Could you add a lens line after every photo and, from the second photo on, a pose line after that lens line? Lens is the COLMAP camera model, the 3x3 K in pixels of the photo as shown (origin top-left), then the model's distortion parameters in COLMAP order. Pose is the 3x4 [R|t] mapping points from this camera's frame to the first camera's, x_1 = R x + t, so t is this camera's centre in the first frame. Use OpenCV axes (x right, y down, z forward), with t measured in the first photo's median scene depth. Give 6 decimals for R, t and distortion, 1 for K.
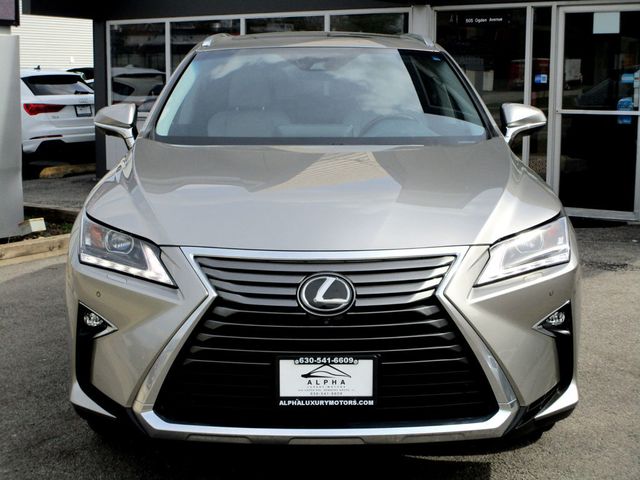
lens RADIAL K [[1022.2, 0, 320.0], [0, 1022.2, 240.0], [0, 0, 1]] dist [-0.094953, -0.011664]
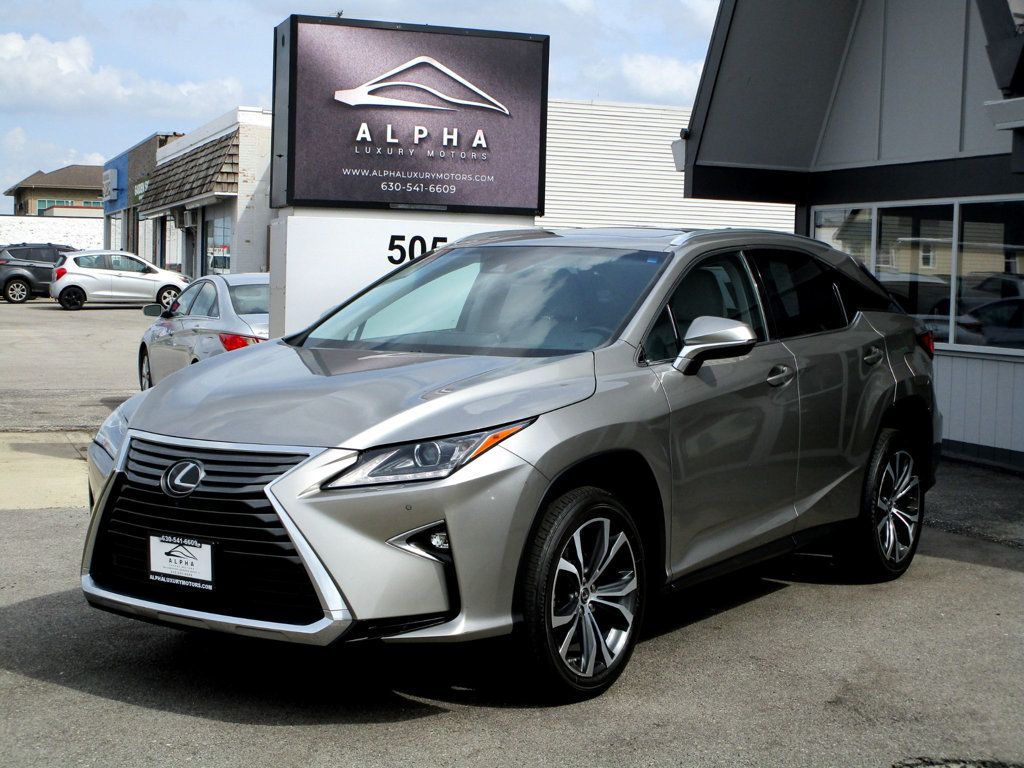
lens RADIAL K [[1635.4, 0, 512.0], [0, 1635.4, 384.0], [0, 0, 1]] dist [-0.094953, -0.011664]
pose [[0.815847, 0.051870, -0.575937, 1.247559], [-0.108560, 0.991999, -0.064439, 0.027529], [0.567987, 0.115096, 0.814950, -0.200802]]
